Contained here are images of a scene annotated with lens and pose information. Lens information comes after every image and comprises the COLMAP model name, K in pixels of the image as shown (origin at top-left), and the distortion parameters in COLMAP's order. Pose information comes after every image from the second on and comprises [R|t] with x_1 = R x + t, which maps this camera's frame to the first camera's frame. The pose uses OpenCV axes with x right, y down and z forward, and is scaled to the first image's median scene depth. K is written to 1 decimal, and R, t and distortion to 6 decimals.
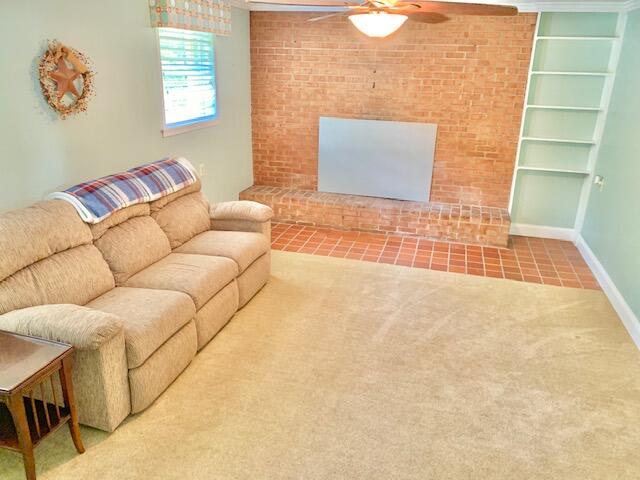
lens RADIAL K [[488.0, 0, 320.8], [0, 488.0, 238.0], [0, 0, 1]] dist [0.008626, -0.005276]
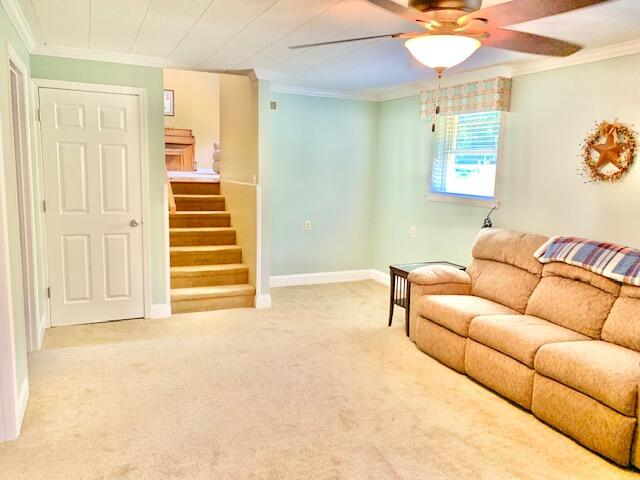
lens RADIAL K [[488.0, 0, 320.8], [0, 488.0, 238.0], [0, 0, 1]] dist [0.008626, -0.005276]
pose [[-0.754460, 0.038390, -0.655222, 0.738002], [-0.275346, 0.887682, 0.369059, -0.374910], [0.595797, 0.458853, -0.659151, 1.423559]]
